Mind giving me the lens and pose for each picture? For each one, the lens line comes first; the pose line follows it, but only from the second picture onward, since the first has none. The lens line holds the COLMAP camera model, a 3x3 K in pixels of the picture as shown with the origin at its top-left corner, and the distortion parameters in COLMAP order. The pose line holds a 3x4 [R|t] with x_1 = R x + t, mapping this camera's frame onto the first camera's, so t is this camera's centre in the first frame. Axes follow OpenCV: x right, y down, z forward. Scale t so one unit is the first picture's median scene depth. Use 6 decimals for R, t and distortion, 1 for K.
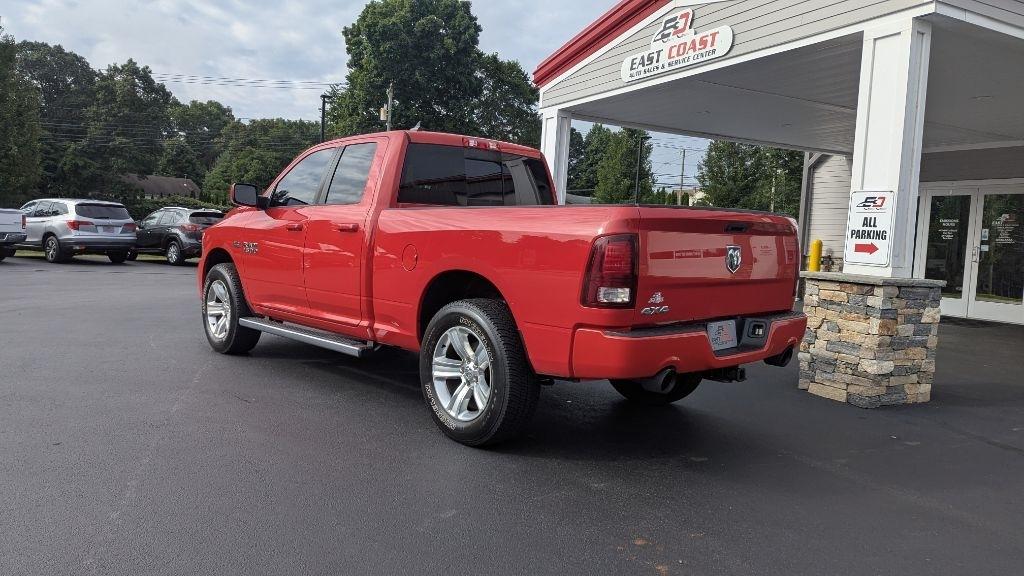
lens RADIAL K [[728.6, 0, 508.7], [0, 728.6, 269.0], [0, 0, 1]] dist [0.073216, -0.070461]
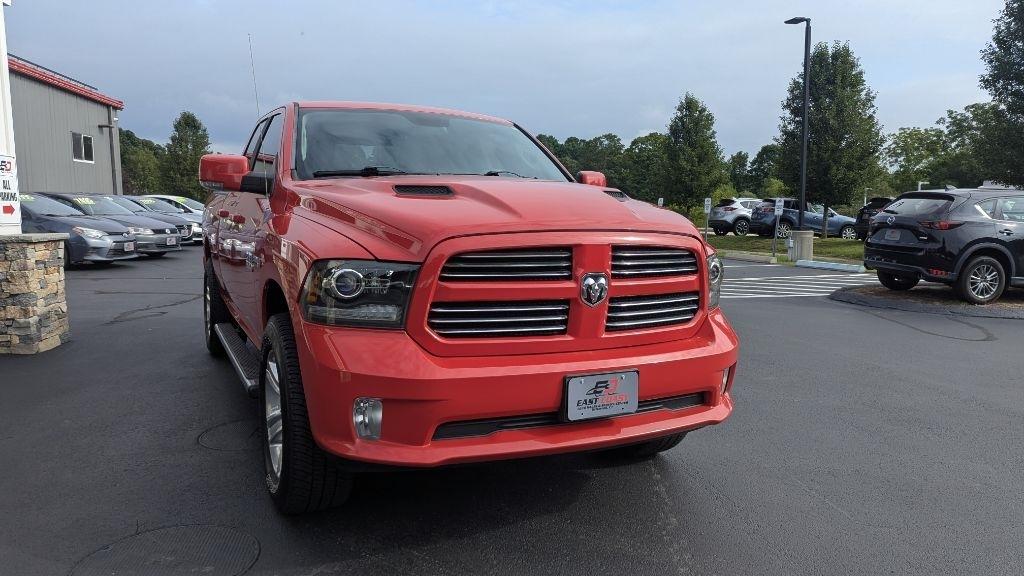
lens RADIAL K [[728.6, 0, 509.0], [0, 728.6, 283.8], [0, 0, 1]] dist [0.073216, -0.070461]
pose [[-0.956422, -0.083266, 0.279865, -0.385898], [-0.036261, 0.984928, 0.169120, -0.096964], [-0.289728, 0.151602, -0.945026, 1.358973]]
